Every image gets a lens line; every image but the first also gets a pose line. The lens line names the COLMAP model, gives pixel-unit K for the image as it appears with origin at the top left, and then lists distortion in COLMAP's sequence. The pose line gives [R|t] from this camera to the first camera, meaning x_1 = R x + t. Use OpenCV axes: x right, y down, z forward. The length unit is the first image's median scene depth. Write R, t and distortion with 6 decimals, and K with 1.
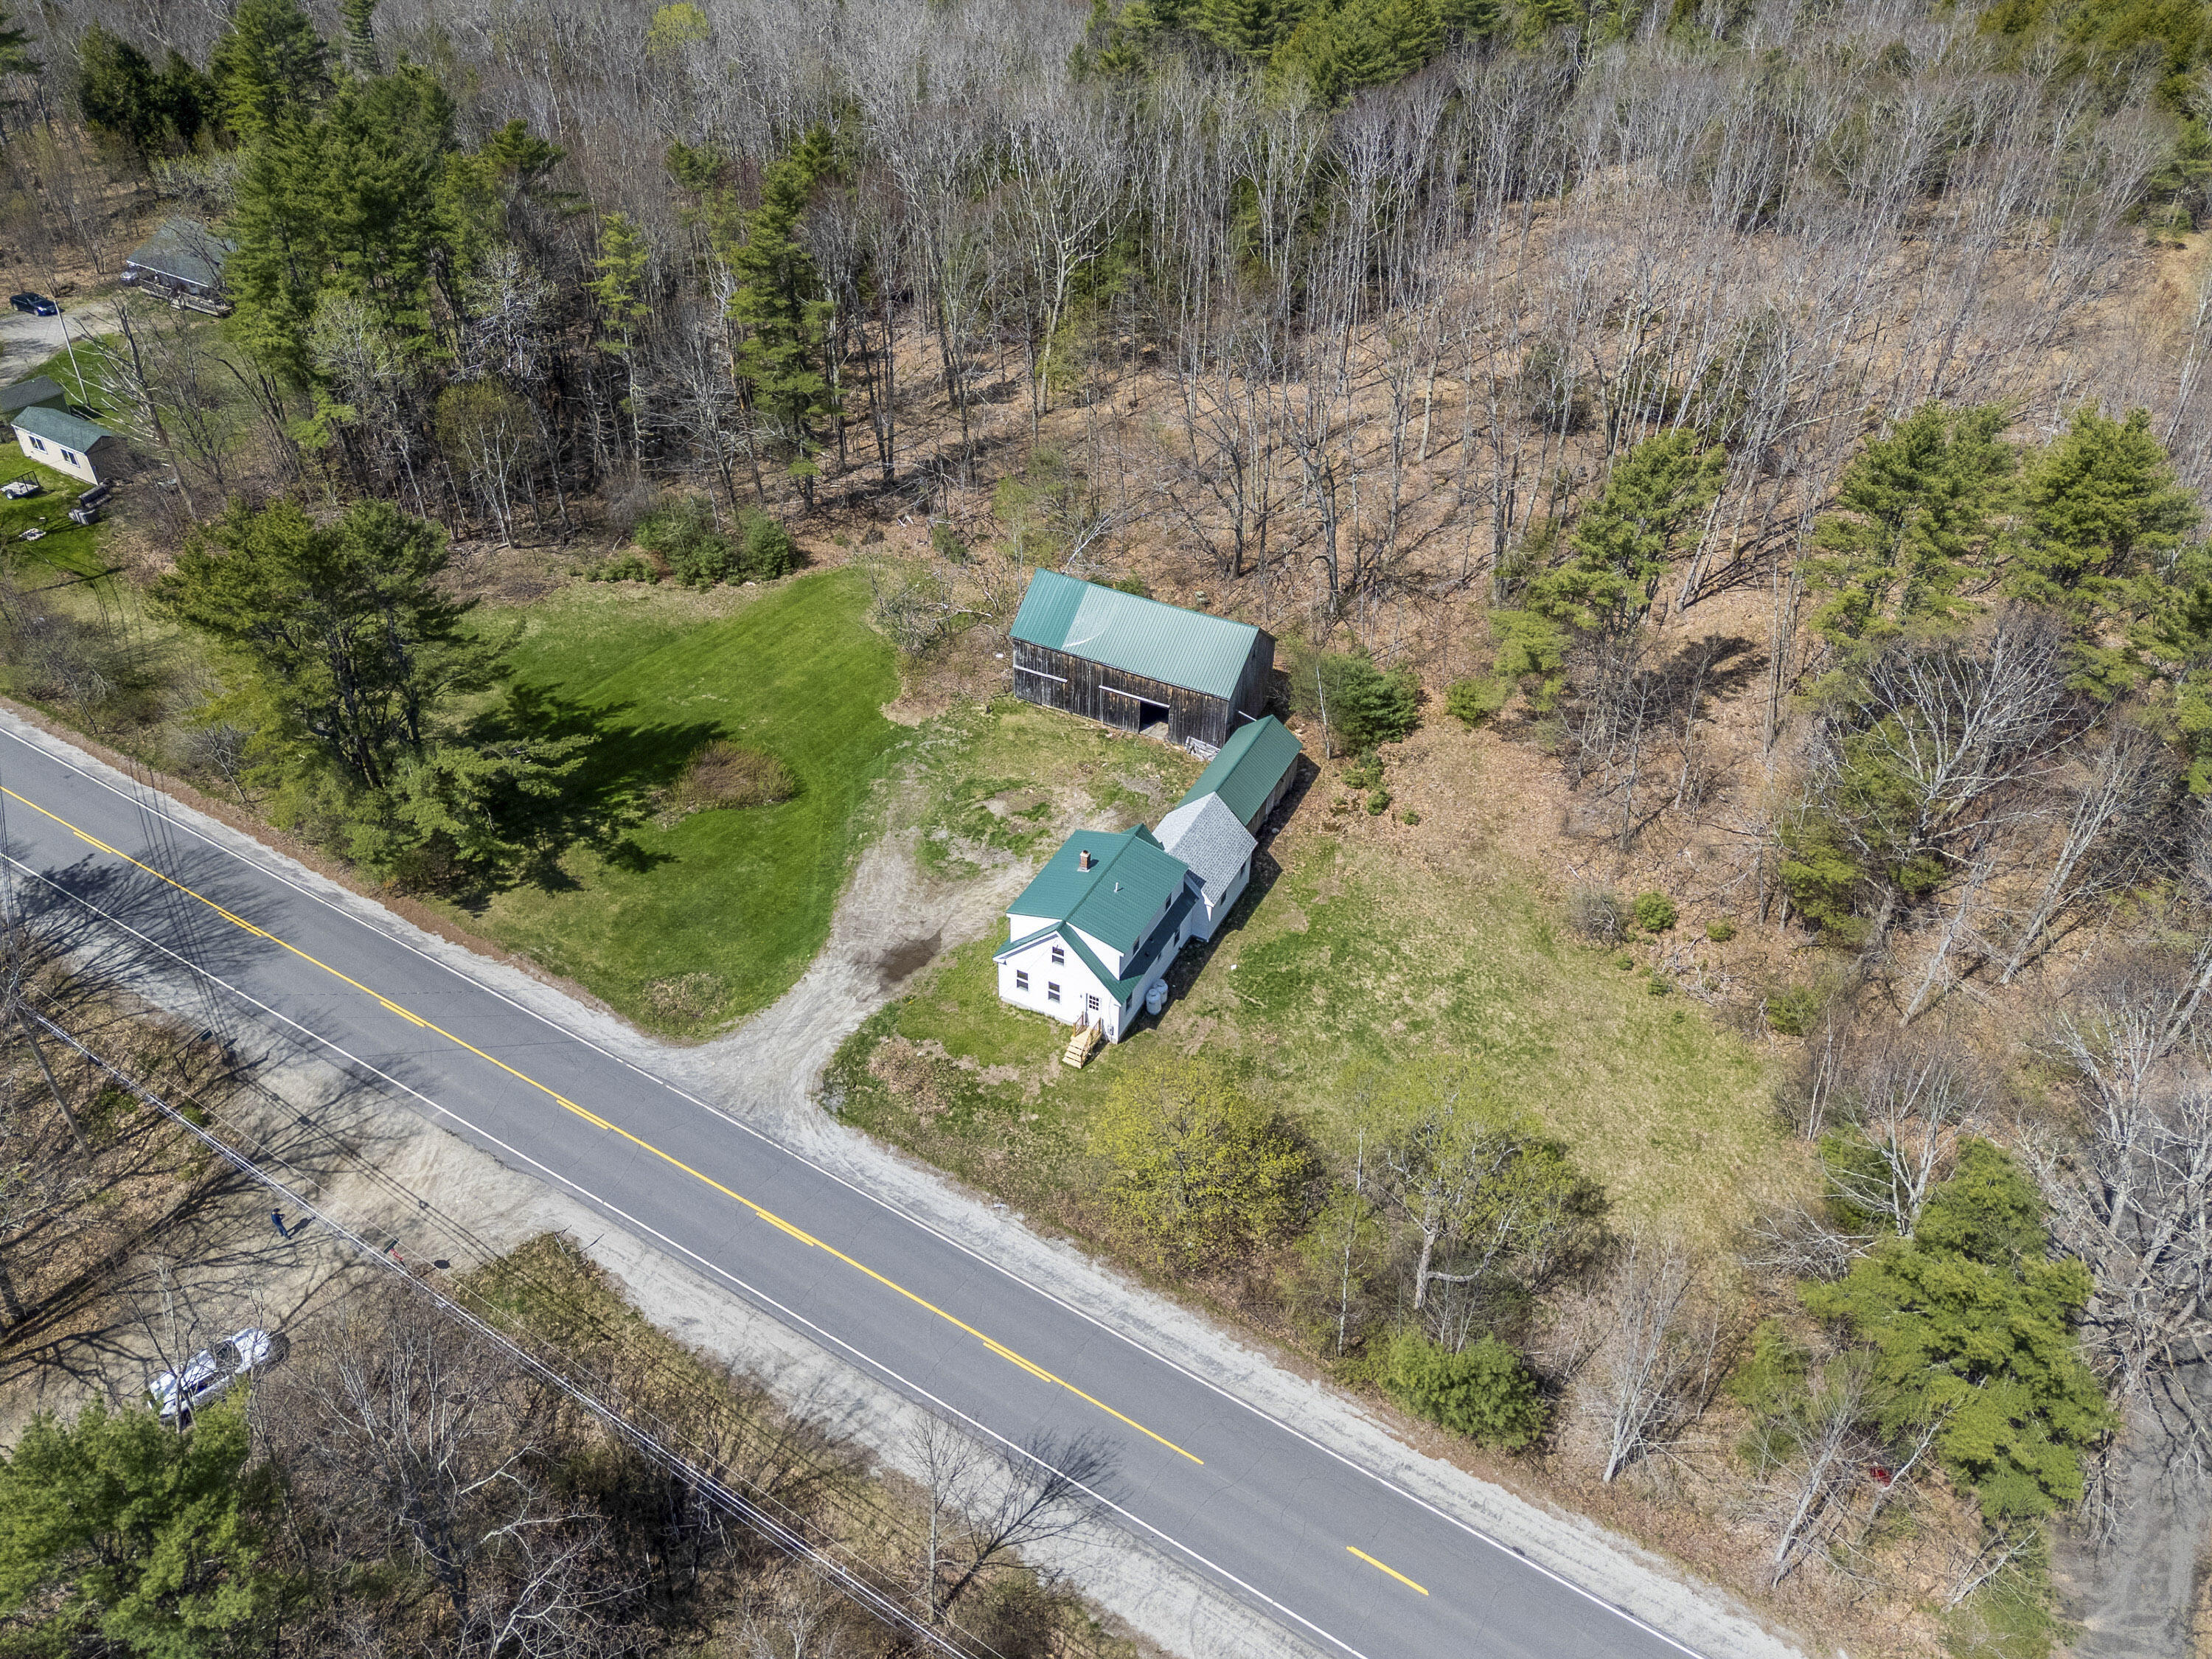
lens RADIAL K [[1626.8, 0, 1102.8], [0, 1626.8, 836.0], [0, 0, 1]] dist [0.075278, -0.061142]
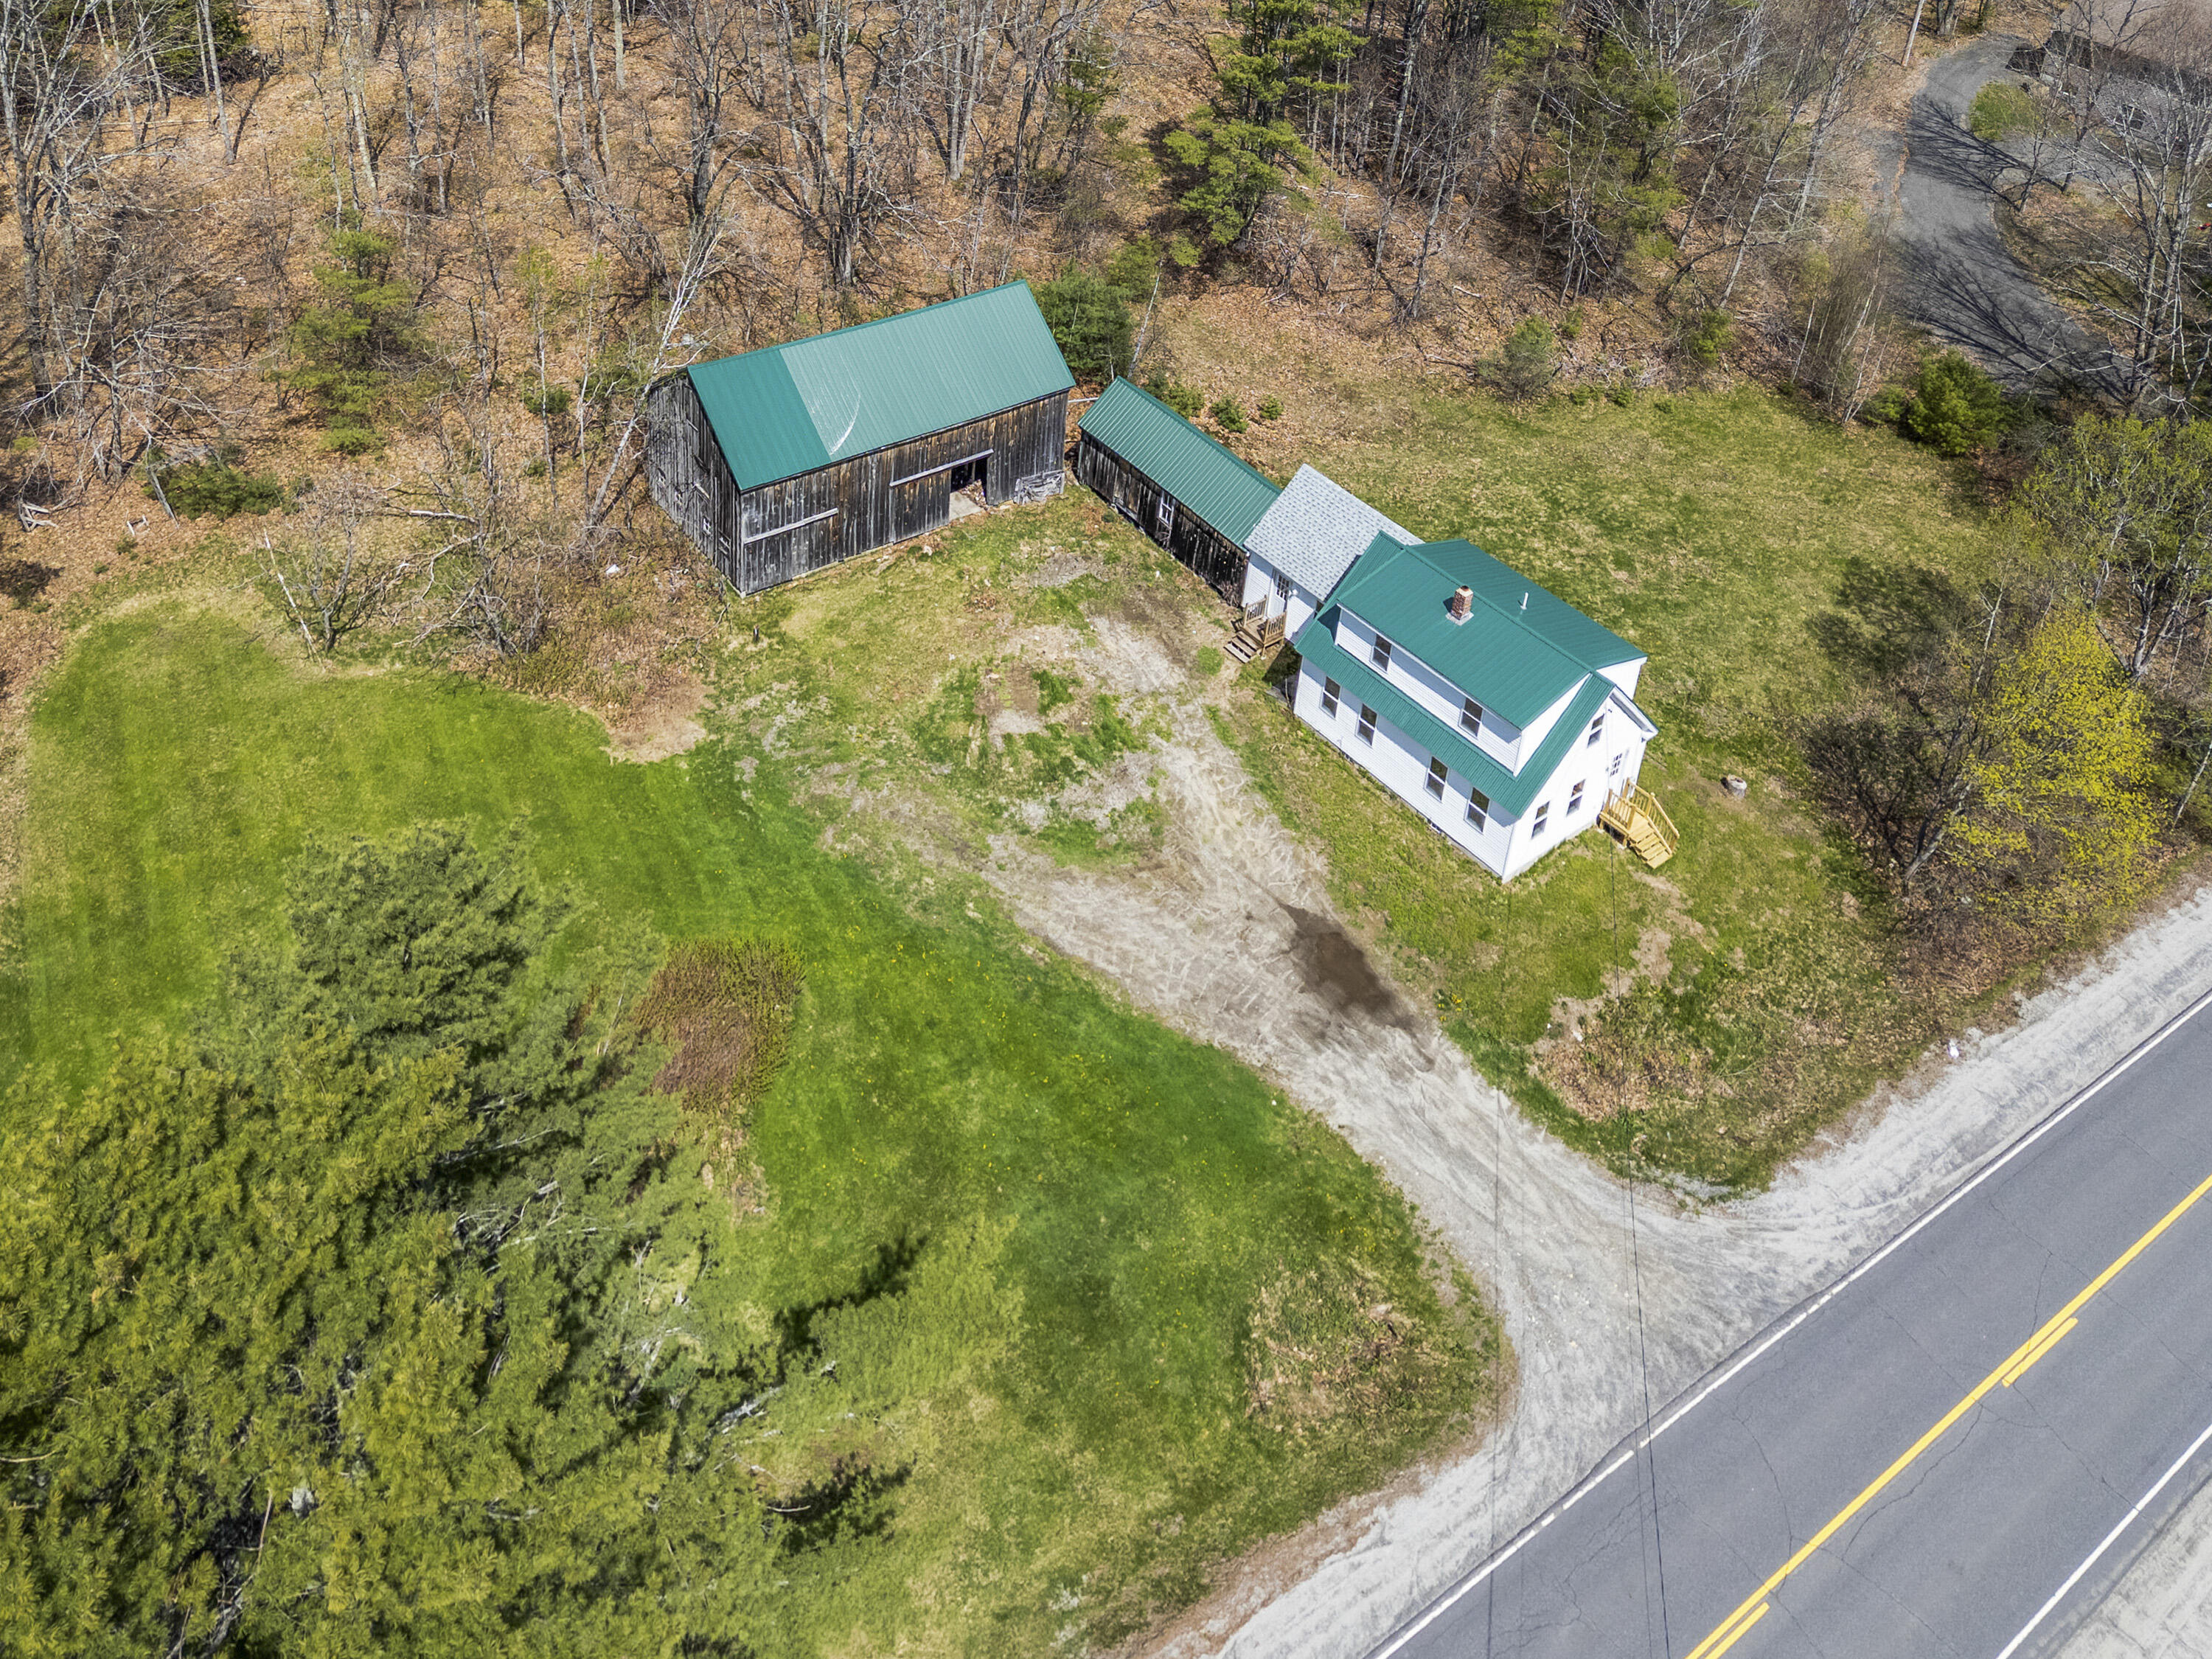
lens RADIAL K [[1819.7, 0, 1089.8], [0, 1819.7, 75.6], [0, 0, 1]] dist [0.018373, -0.001187]
pose [[0.407908, -0.289435, 0.865932, -0.560346], [0.493114, 0.868039, 0.057852, -0.246535], [-0.768407, 0.403405, 0.496805, 0.584817]]
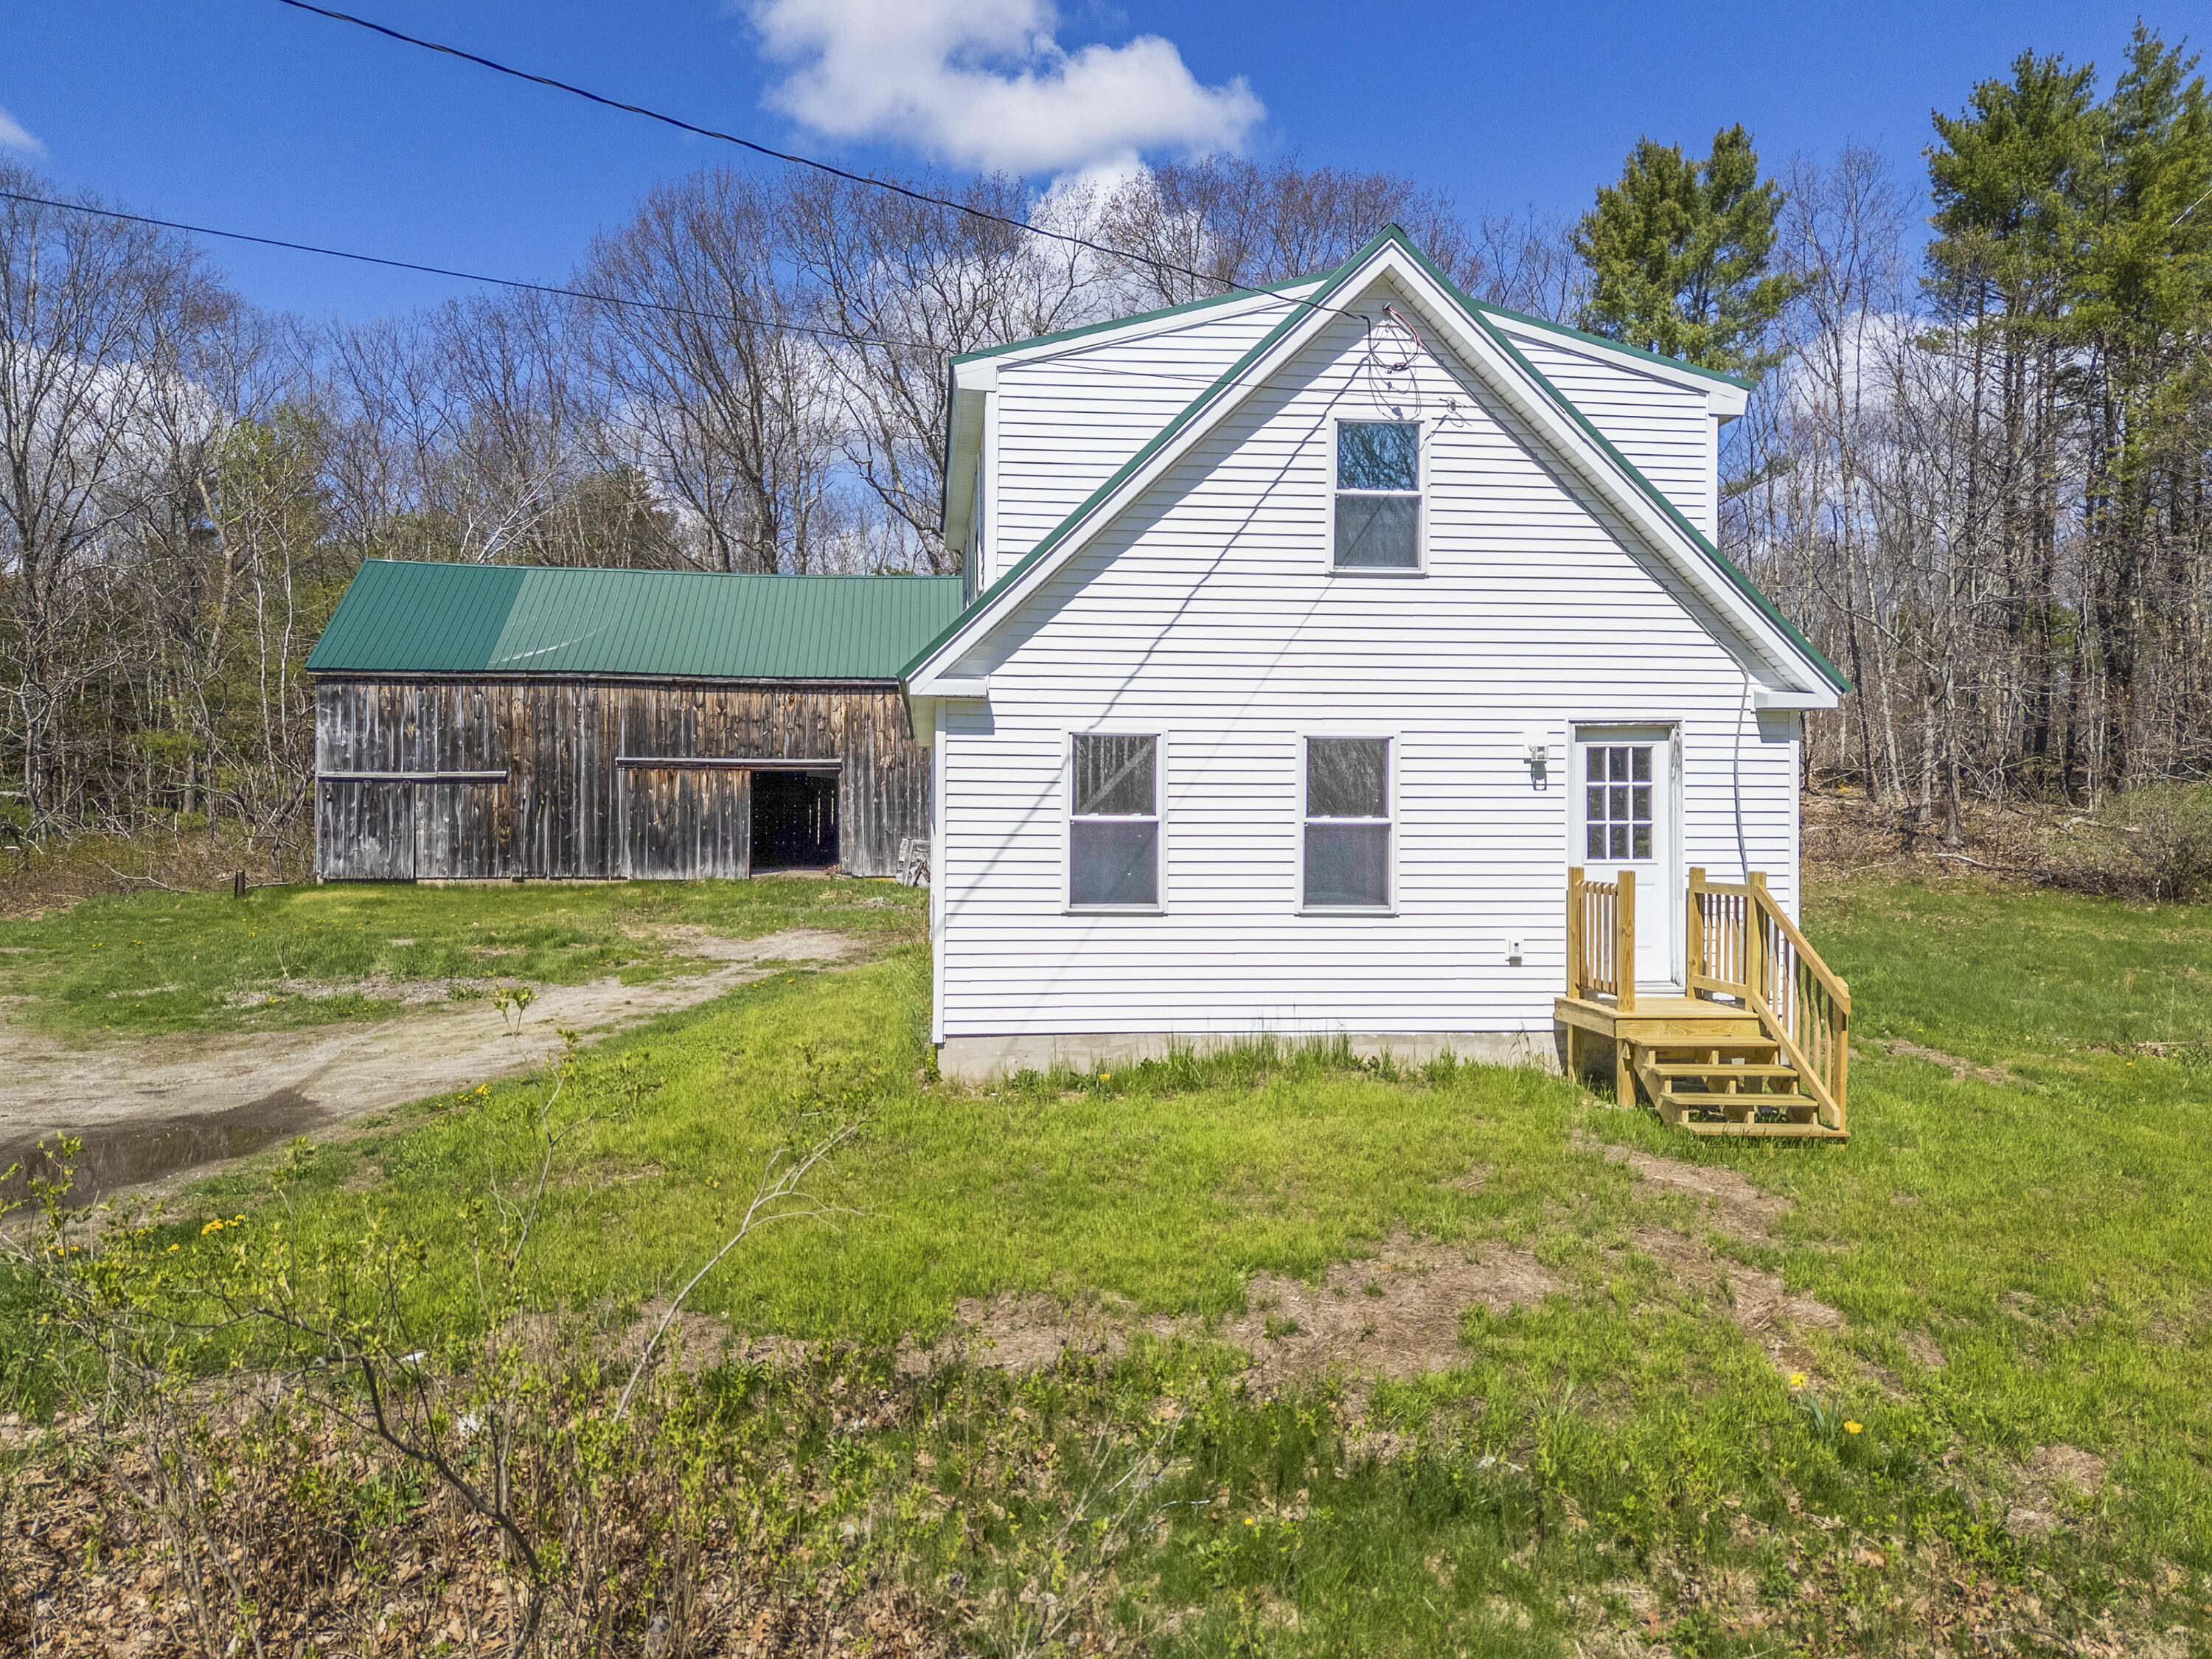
lens RADIAL K [[1626.8, 0, 1105.2], [0, 1626.8, 821.9], [0, 0, 1]] dist [0.075278, -0.061142]
pose [[0.837860, -0.018857, 0.545560, -0.115522], [0.344698, 0.793231, -0.501963, 0.143387], [-0.423290, 0.608628, 0.671116, 0.784264]]
